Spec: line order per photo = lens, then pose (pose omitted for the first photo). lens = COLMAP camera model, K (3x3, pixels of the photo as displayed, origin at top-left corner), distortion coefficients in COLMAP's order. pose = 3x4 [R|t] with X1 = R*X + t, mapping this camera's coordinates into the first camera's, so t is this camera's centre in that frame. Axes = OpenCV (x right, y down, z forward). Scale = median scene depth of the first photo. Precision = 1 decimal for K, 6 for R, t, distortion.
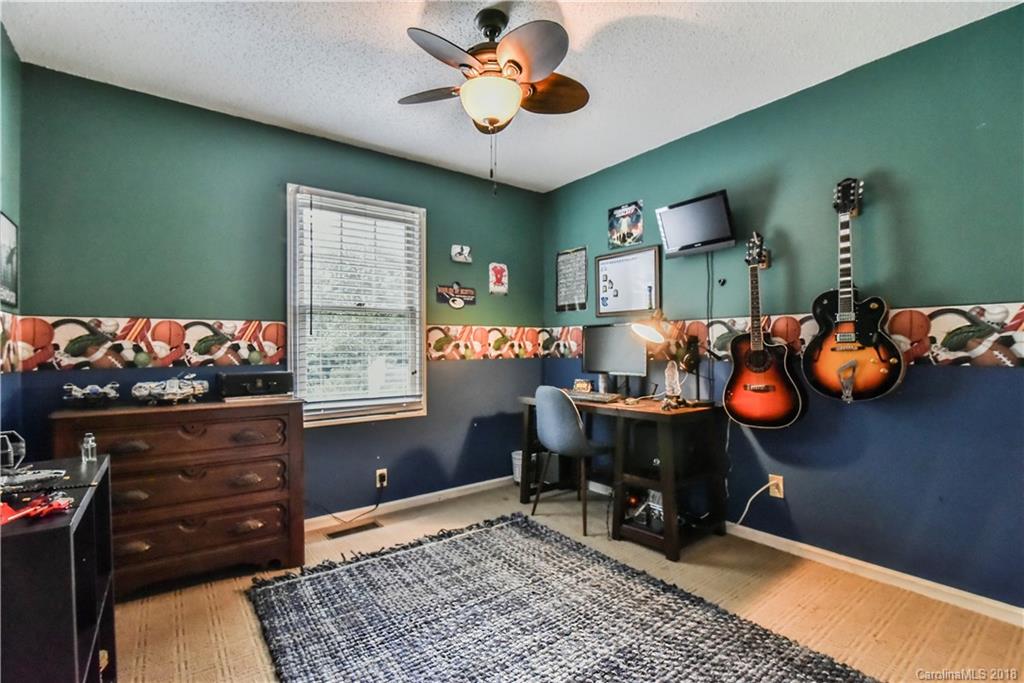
lens RADIAL K [[490.0, 0, 506.4], [0, 490.0, 342.2], [0, 0, 1]] dist [-0.022822, 0.002209]
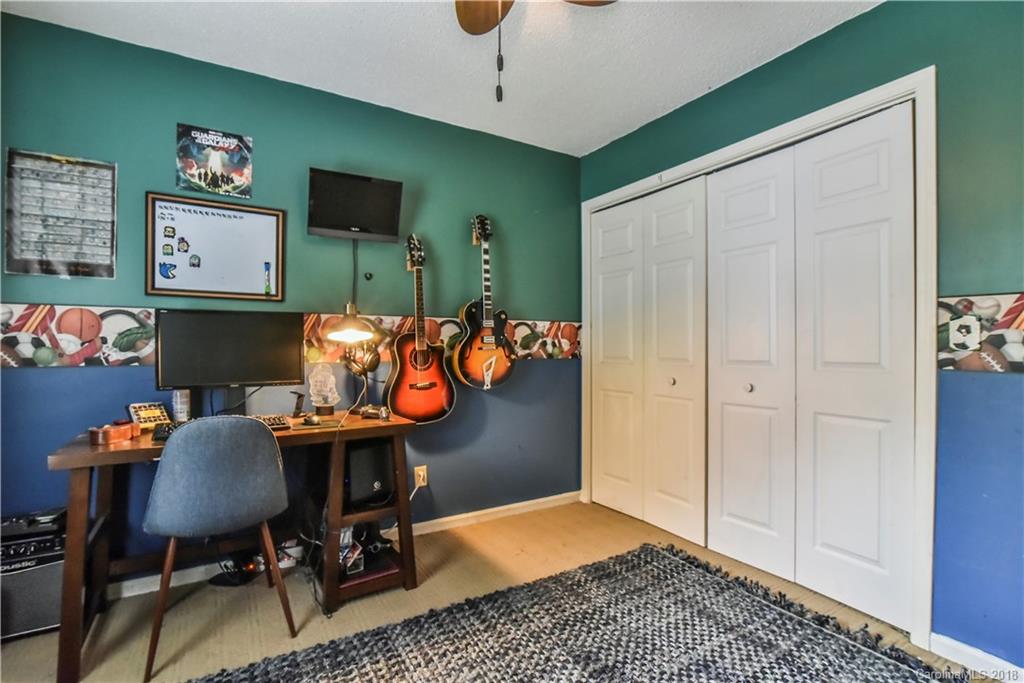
lens RADIAL K [[490.0, 0, 508.1], [0, 490.0, 345.6], [0, 0, 1]] dist [-0.022822, 0.002209]
pose [[0.061786, 0.004947, 0.998077, -0.455103], [-0.011077, 0.999930, -0.004270, 0.009073], [-0.998028, -0.010792, 0.061836, 0.665244]]
